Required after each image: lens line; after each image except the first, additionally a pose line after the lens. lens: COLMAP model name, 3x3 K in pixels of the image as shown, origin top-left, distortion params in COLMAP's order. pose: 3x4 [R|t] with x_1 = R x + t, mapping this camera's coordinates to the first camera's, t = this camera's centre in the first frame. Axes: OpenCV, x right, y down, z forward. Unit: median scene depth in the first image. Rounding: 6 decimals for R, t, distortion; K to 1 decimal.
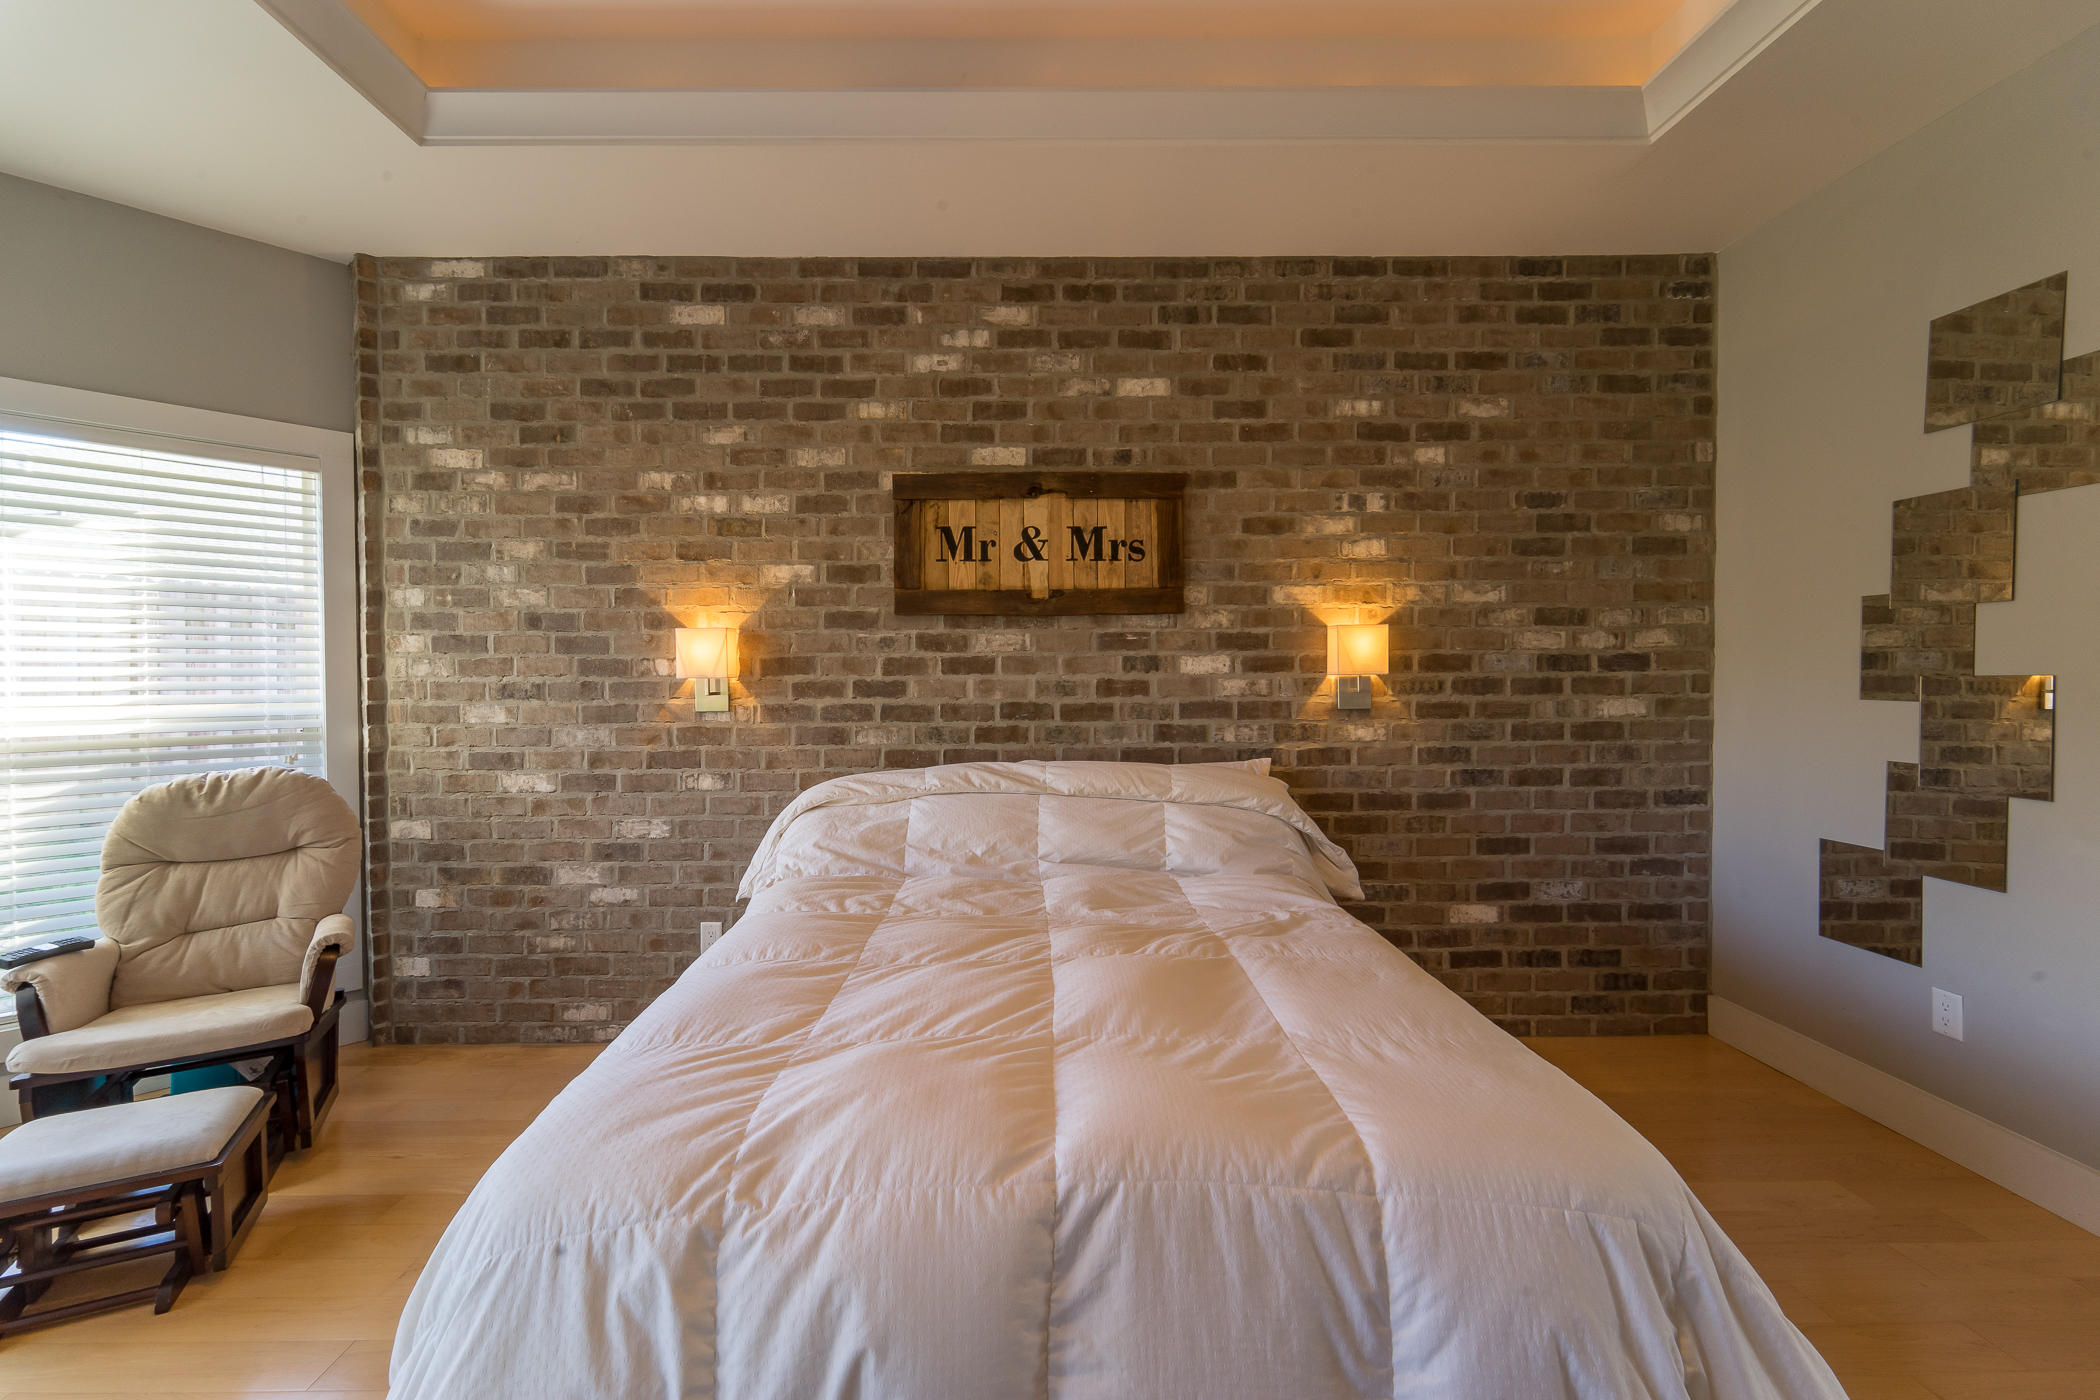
lens RADIAL K [[865.2, 0, 1024.7], [0, 865.2, 694.0], [0, 0, 1]] dist [0.000199, 0.000254]
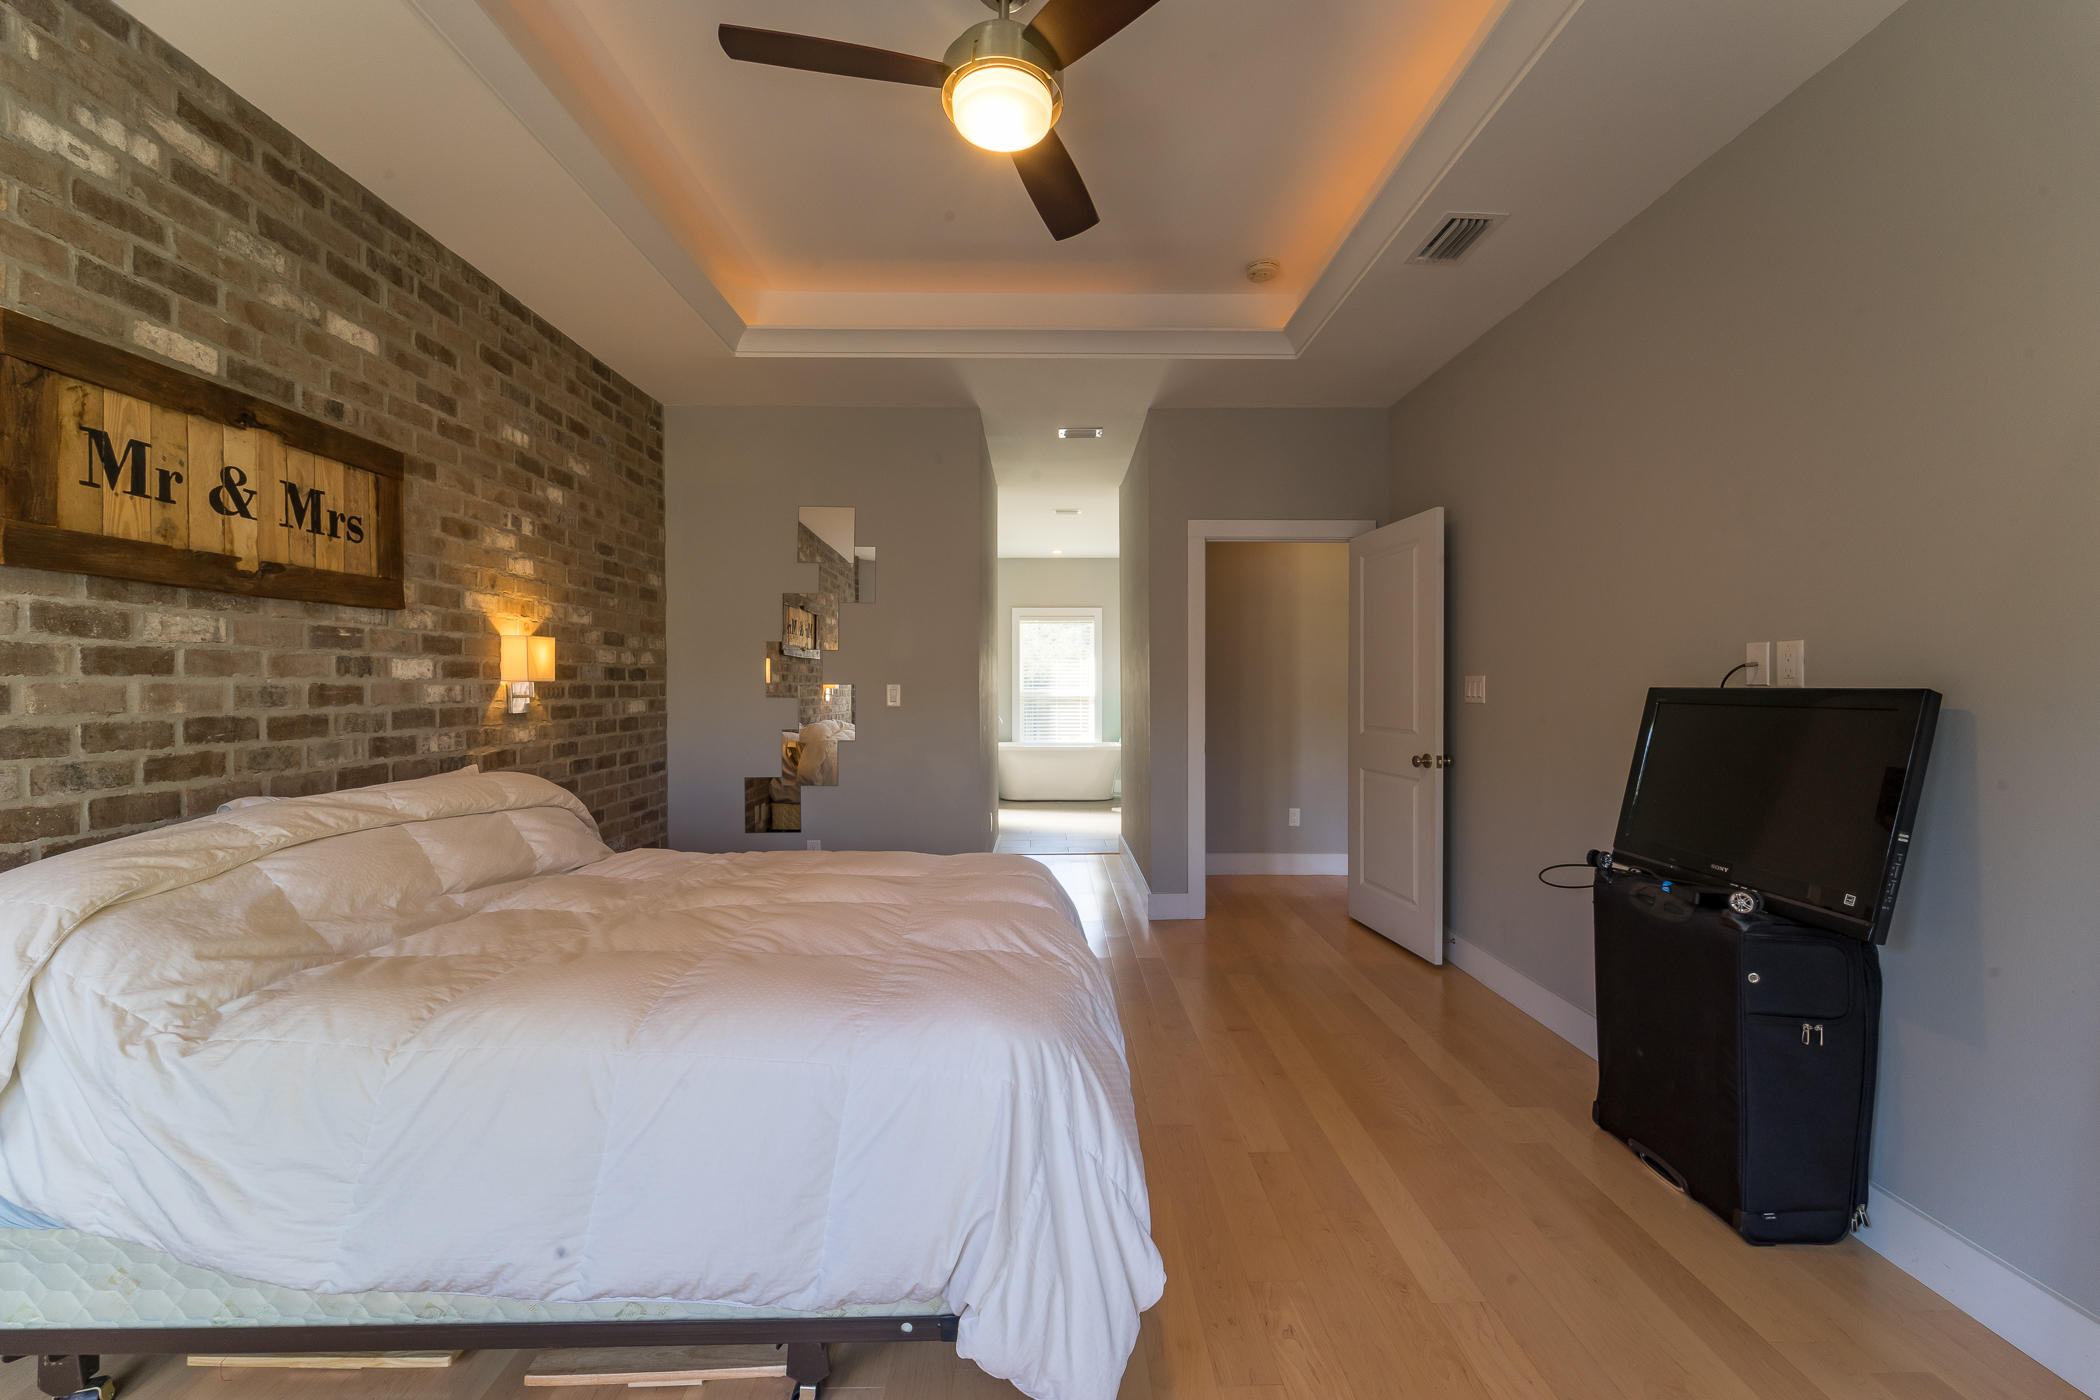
lens RADIAL K [[841.4, 0, 1050.0], [0, 841.4, 700.0], [0, 0, 1]] dist [-0.000250, -0.000692]
pose [[-0.003763, -0.012778, 0.999911, -0.678369], [0.019530, 0.999727, 0.012849, 0.000408], [-0.999802, 0.019577, -0.003512, 0.338241]]
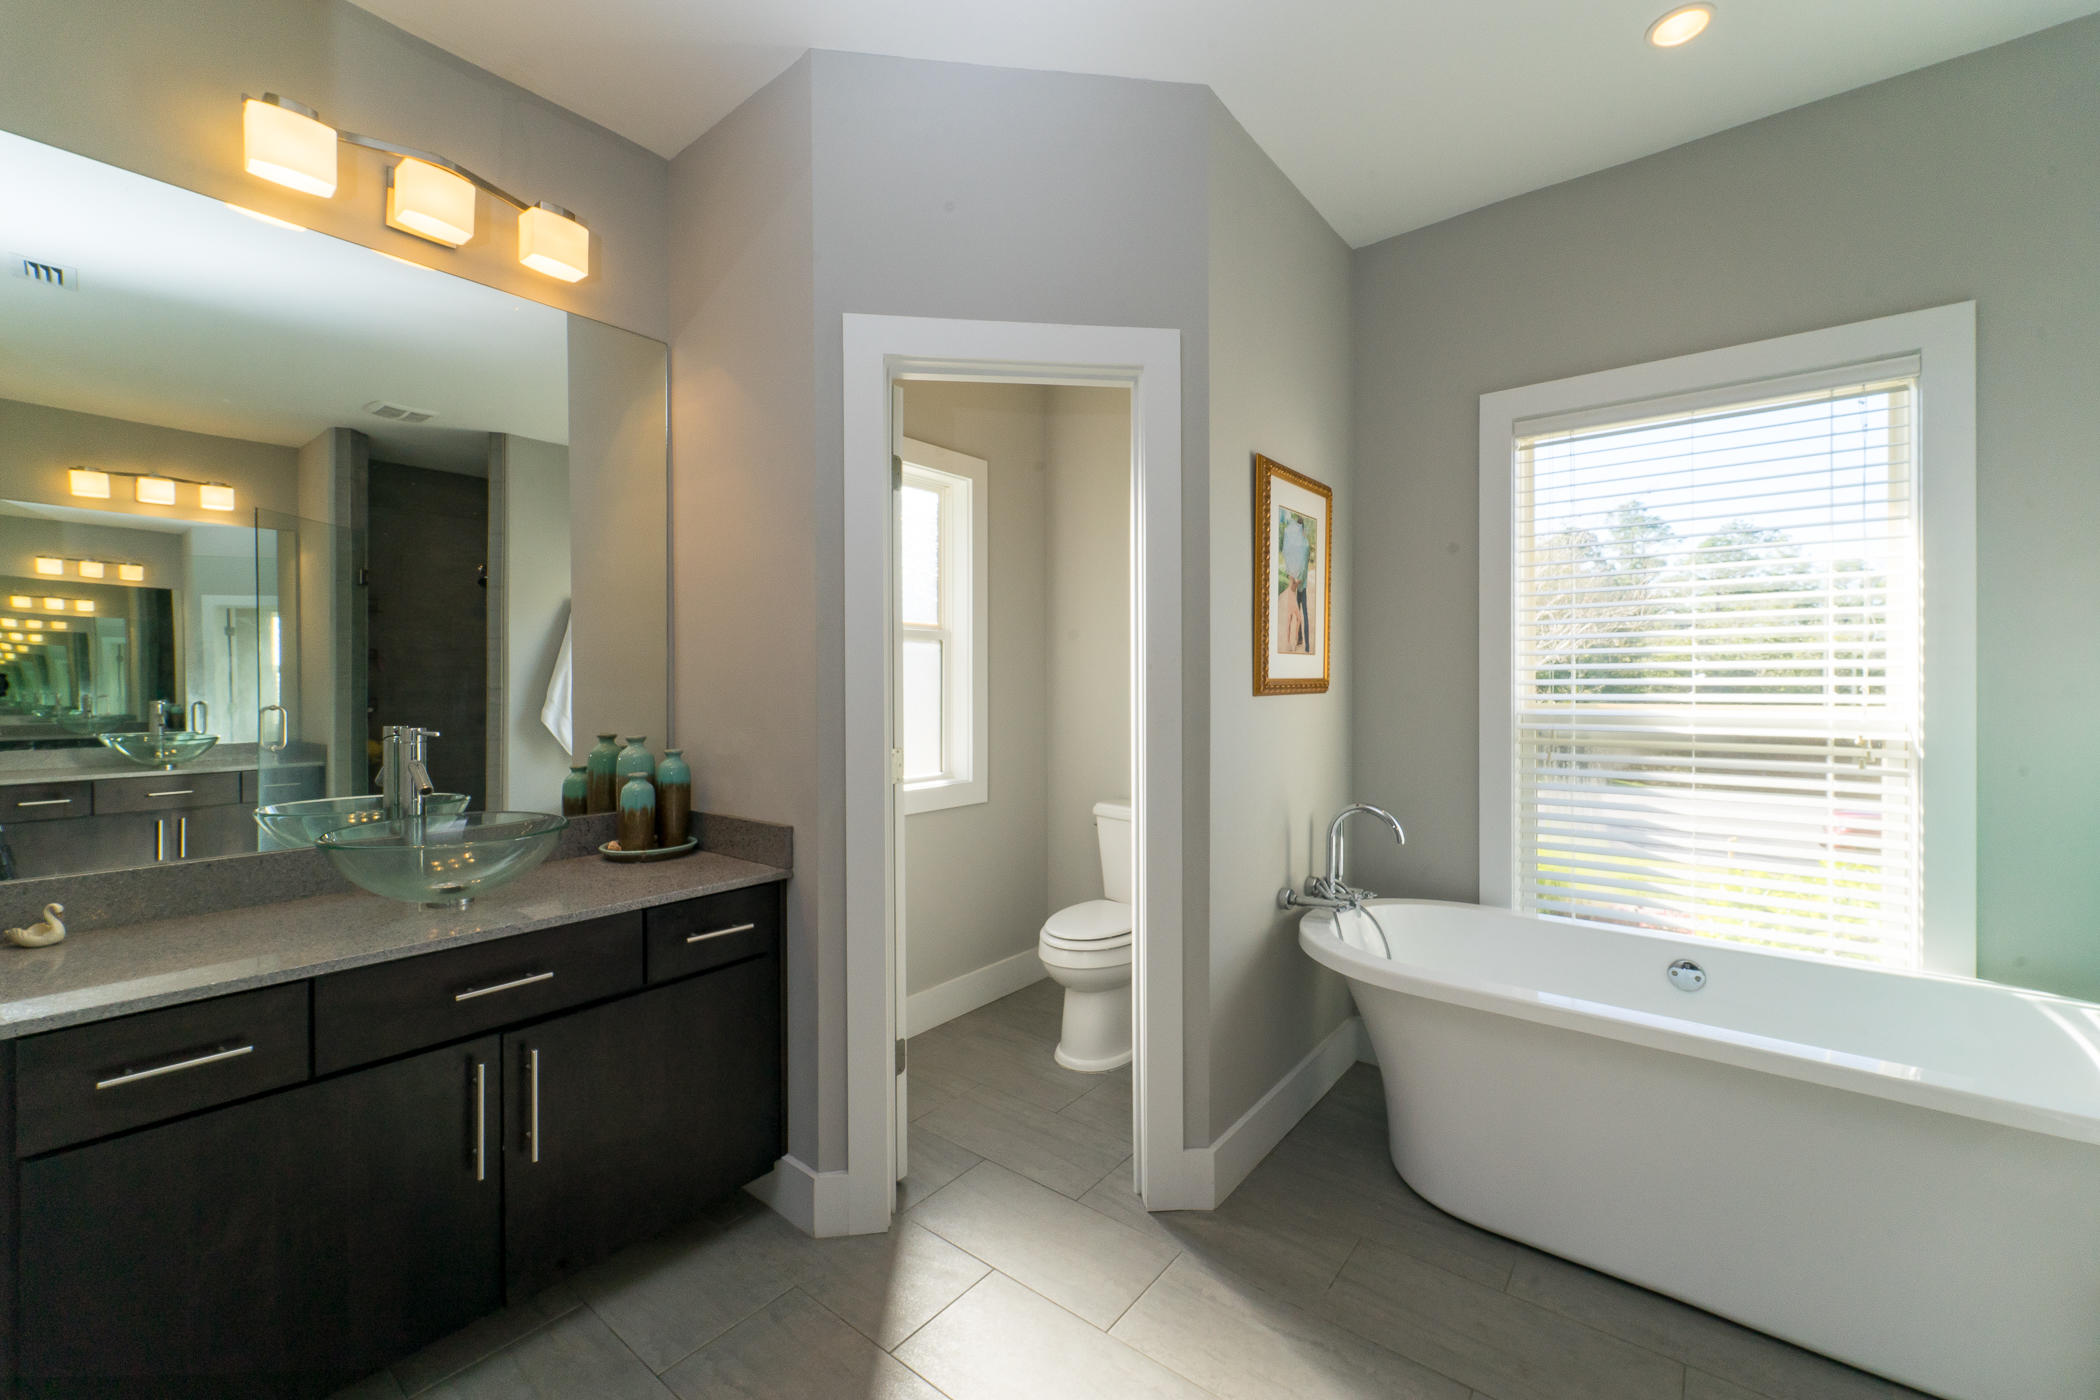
lens RADIAL K [[854.2, 0, 1051.0], [0, 854.2, 689.2], [0, 0, 1]] dist [-0.000286, -0.000247]
pose [[0.631090, 0.001334, 0.775708, 1.620561], [0.011023, 0.999882, -0.010687, -0.012103], [-0.775631, 0.015295, 0.631001, 0.260178]]
